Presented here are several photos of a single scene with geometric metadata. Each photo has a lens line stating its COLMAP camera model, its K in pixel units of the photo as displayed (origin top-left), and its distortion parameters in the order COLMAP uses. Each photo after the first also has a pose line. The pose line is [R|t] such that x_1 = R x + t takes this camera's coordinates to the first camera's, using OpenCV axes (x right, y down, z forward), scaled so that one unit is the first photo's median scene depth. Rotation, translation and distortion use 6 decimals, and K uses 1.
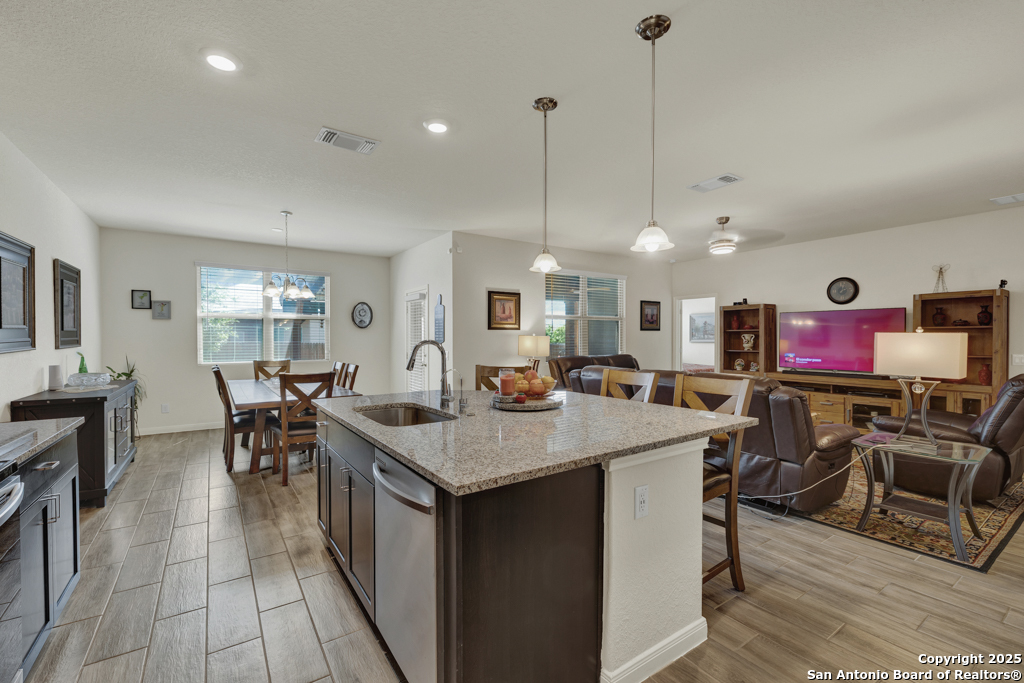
lens RADIAL K [[440.0, 0, 507.7], [0, 440.0, 339.9], [0, 0, 1]] dist [-0.002801, -0.000128]
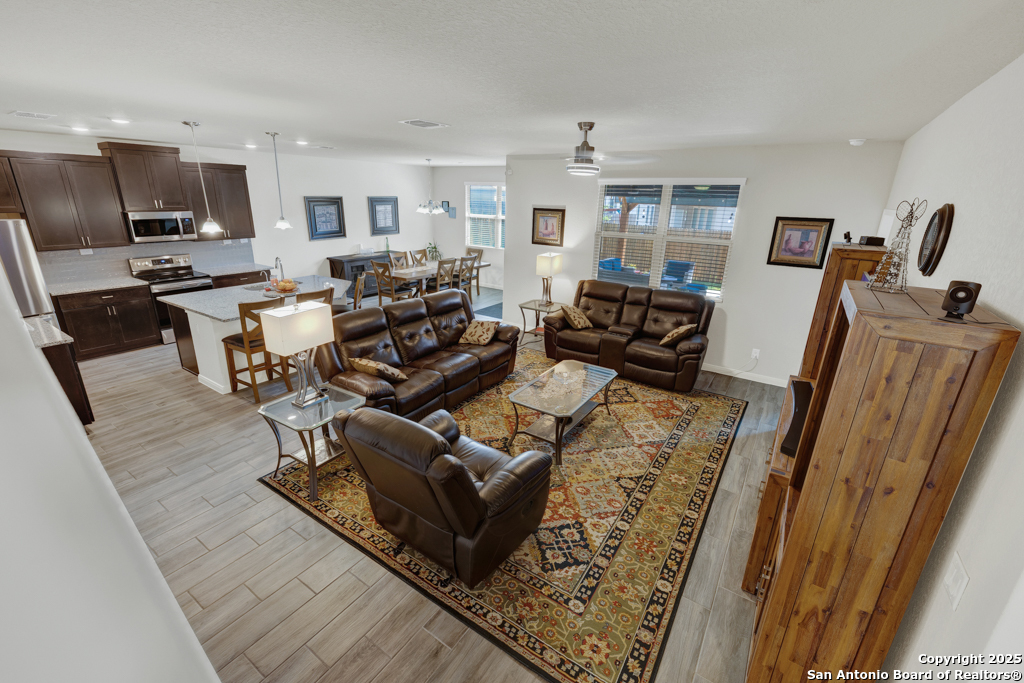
lens RADIAL K [[440.0, 0, 507.7], [0, 440.0, 339.9], [0, 0, 1]] dist [-0.002801, -0.000128]
pose [[0.376960, 0.299966, -0.876312, 0.963461], [-0.029341, 0.949499, 0.312397, -0.135419], [0.925765, -0.092049, 0.366724, 0.492016]]
